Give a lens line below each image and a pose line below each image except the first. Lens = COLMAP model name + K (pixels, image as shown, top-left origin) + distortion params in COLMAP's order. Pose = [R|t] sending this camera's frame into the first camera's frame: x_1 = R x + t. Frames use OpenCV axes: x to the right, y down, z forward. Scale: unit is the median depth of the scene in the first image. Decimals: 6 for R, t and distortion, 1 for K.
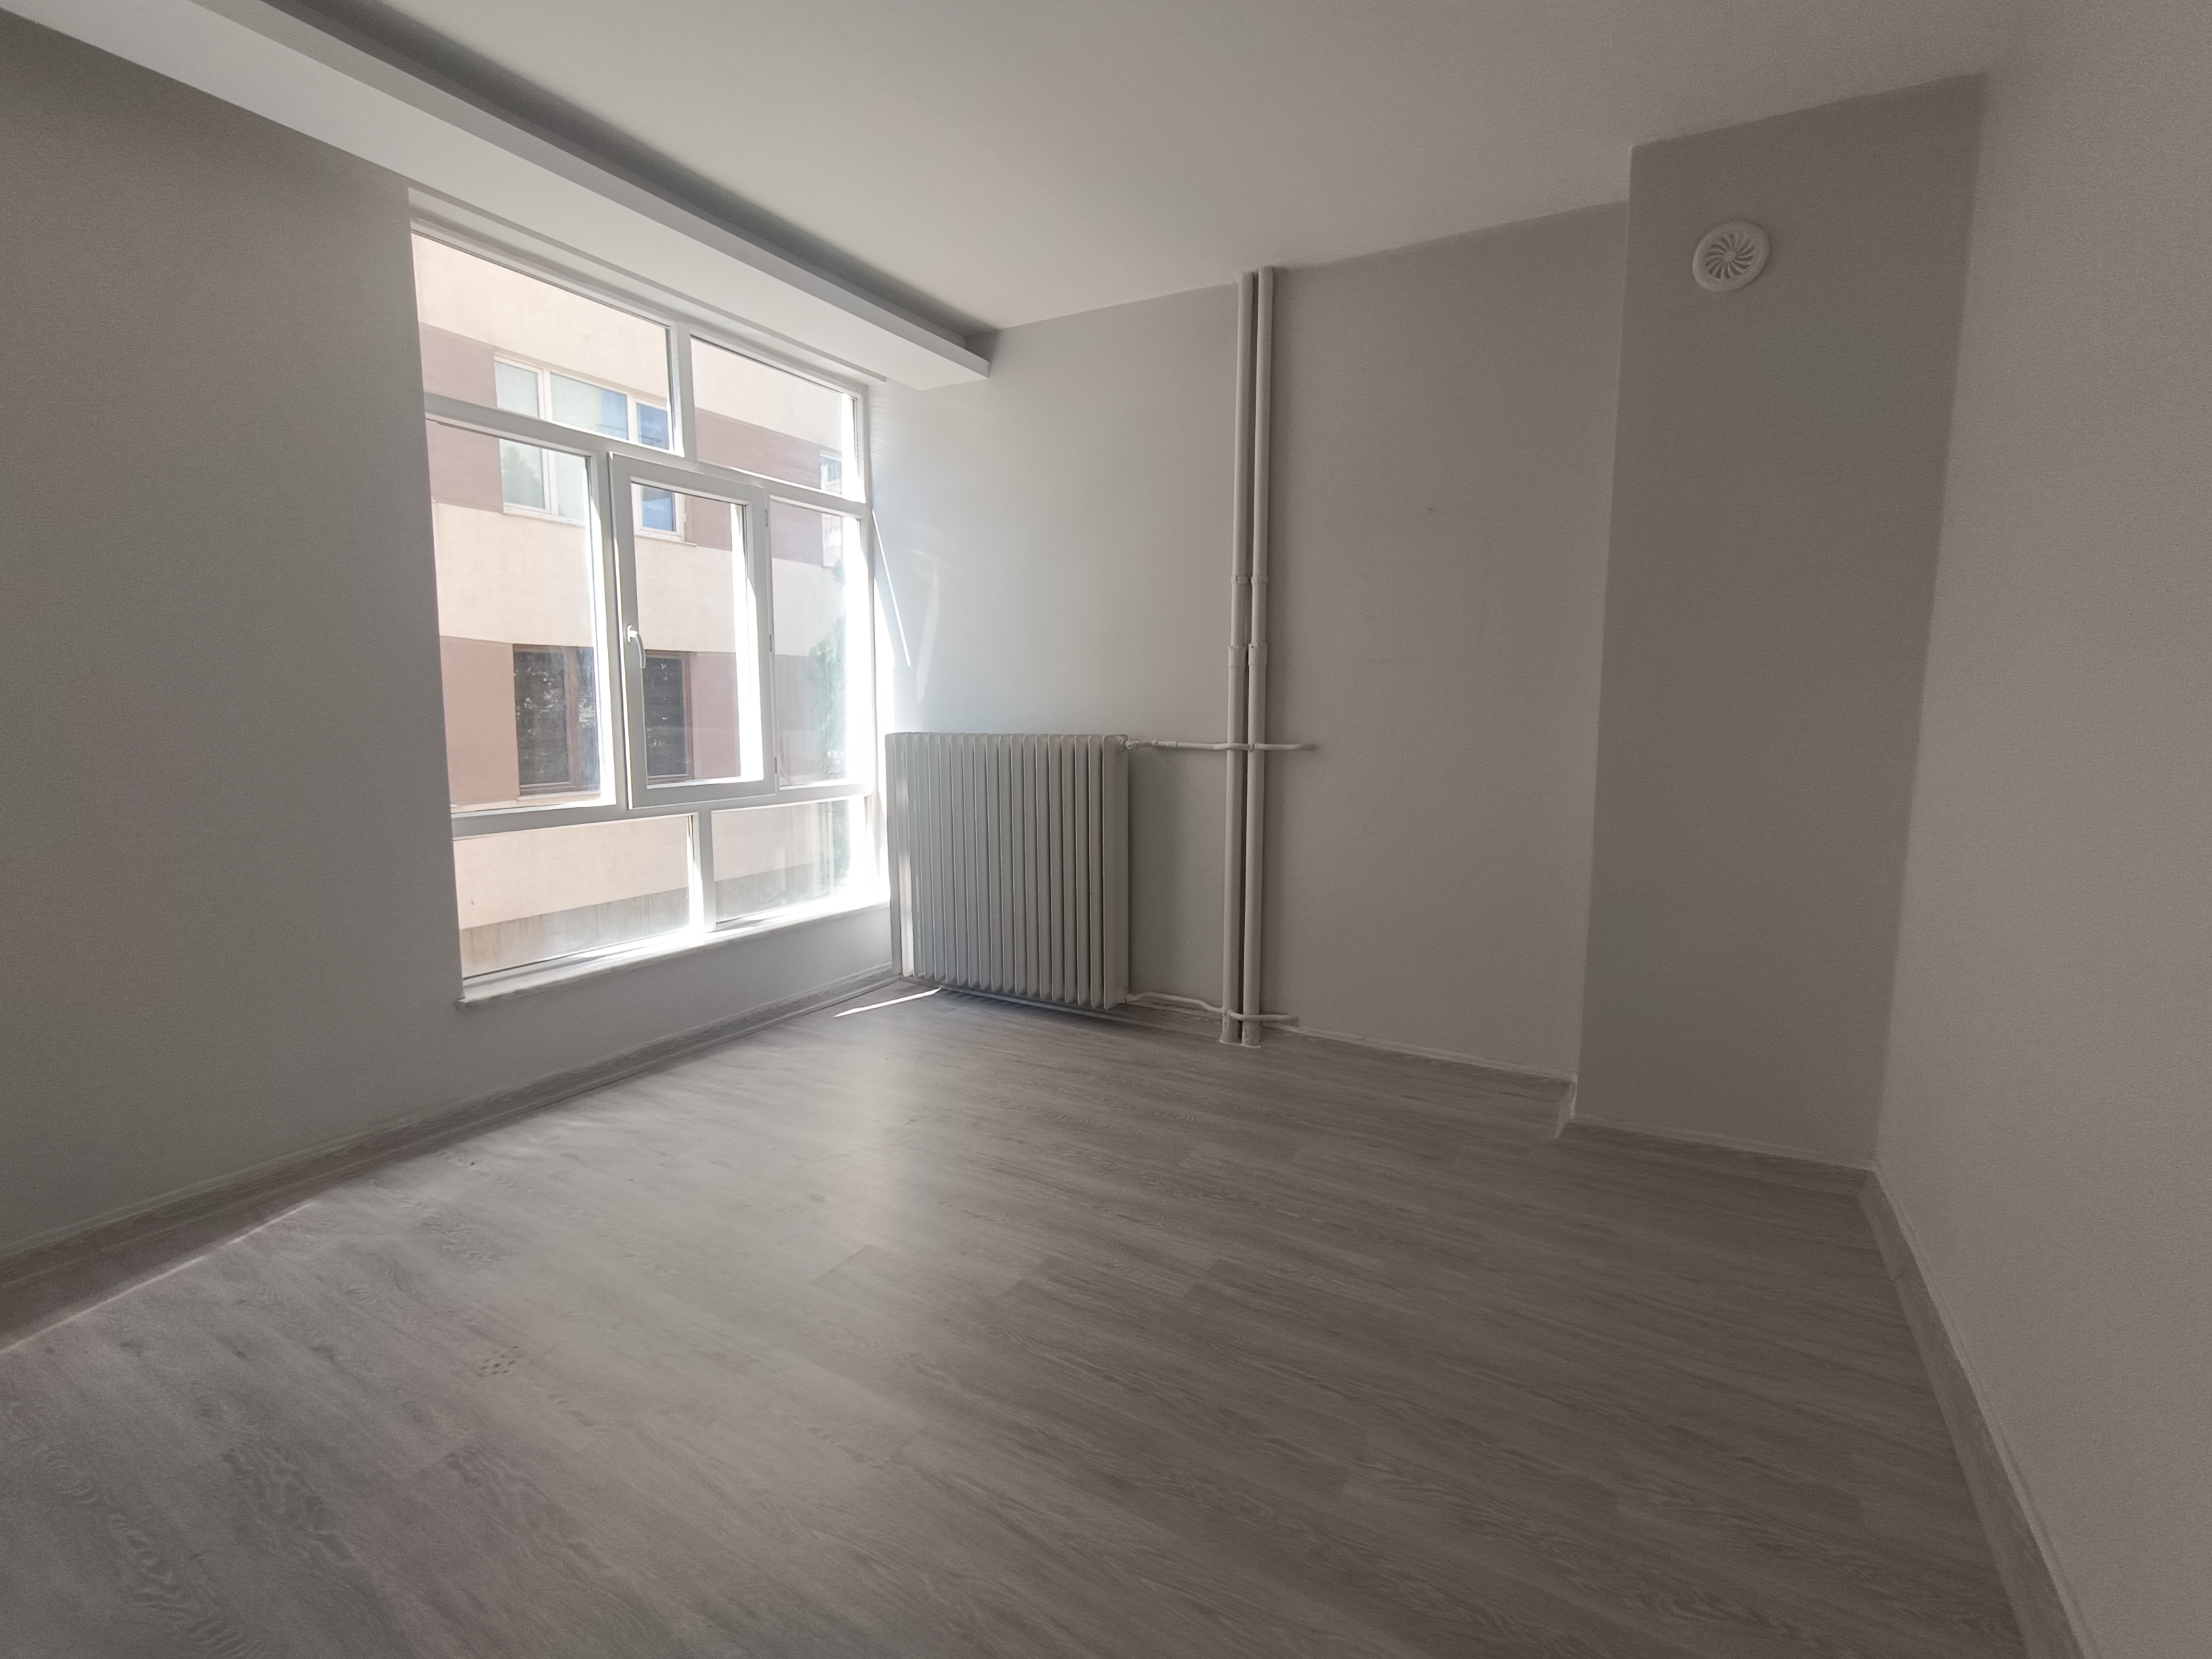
lens RADIAL K [[1014.1, 0, 1103.9], [0, 1014.1, 829.2], [0, 0, 1]] dist [-0.026297, 0.024978]
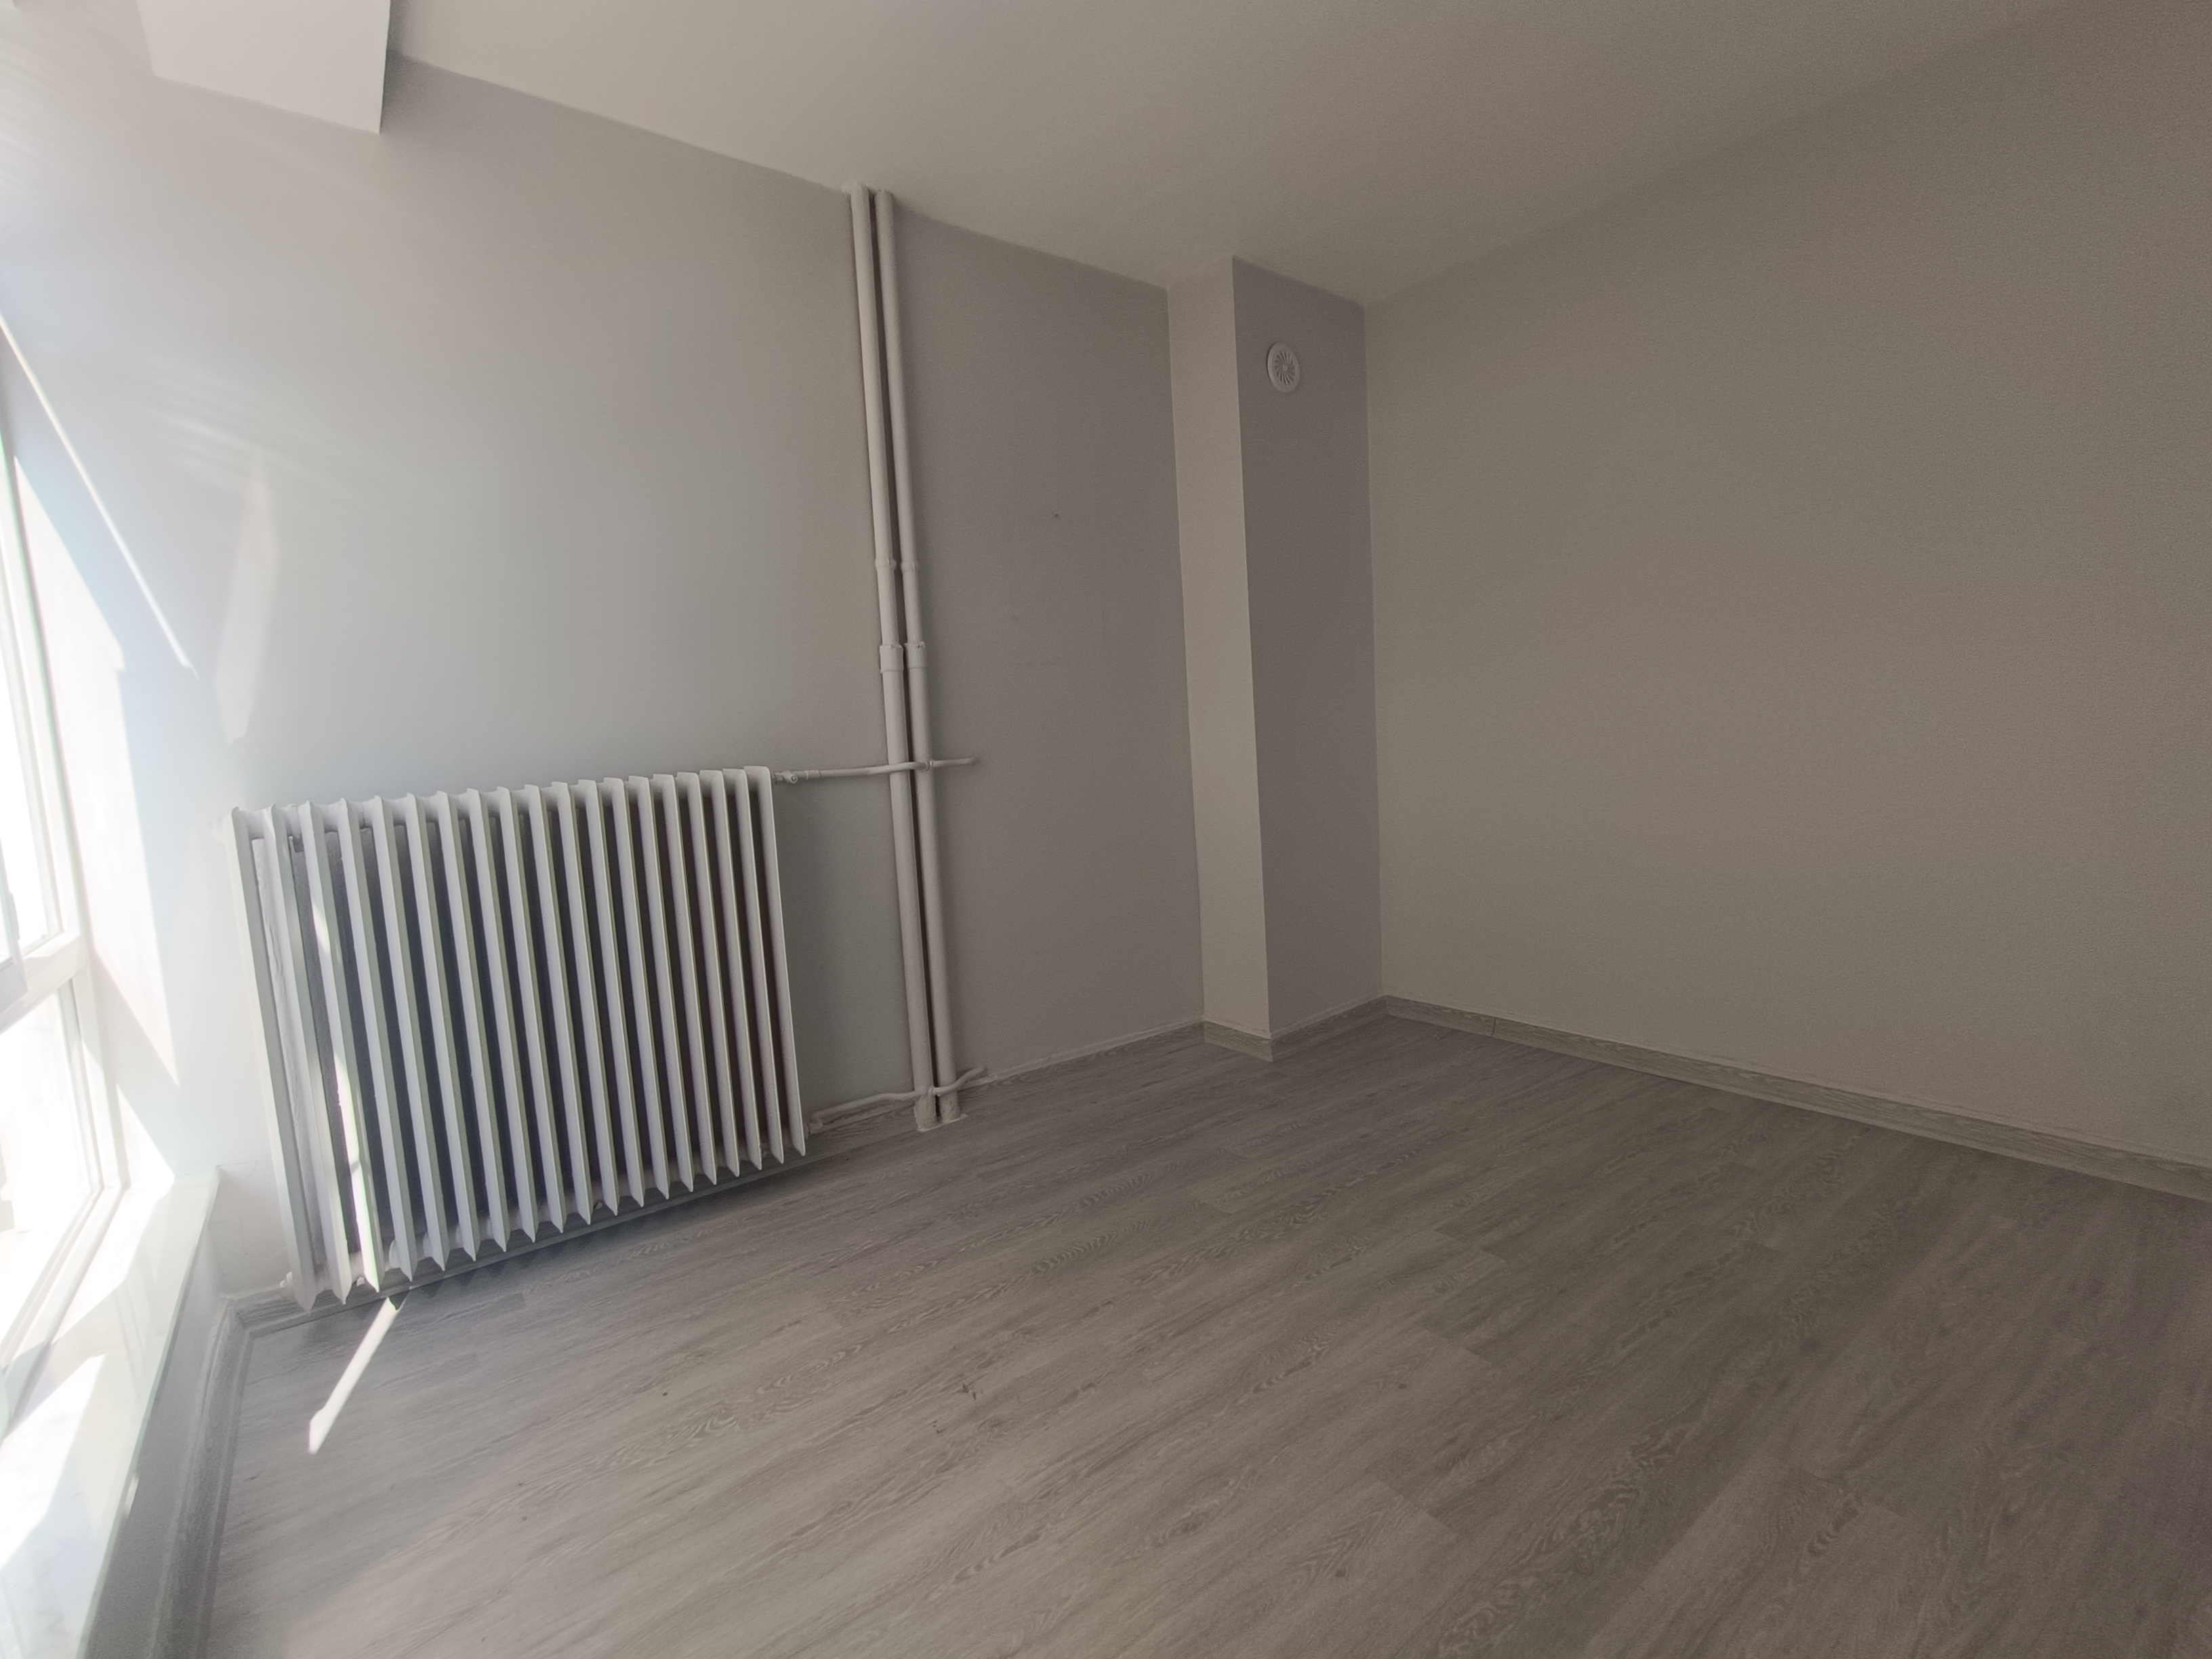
lens RADIAL K [[1014.1, 0, 1103.9], [0, 1014.1, 829.2], [0, 0, 1]] dist [-0.026297, 0.024978]
pose [[0.379162, -0.124121, 0.916968, -0.576353], [0.166484, 0.983942, 0.064346, -0.059453], [-0.910230, 0.128263, 0.393738, 0.549705]]
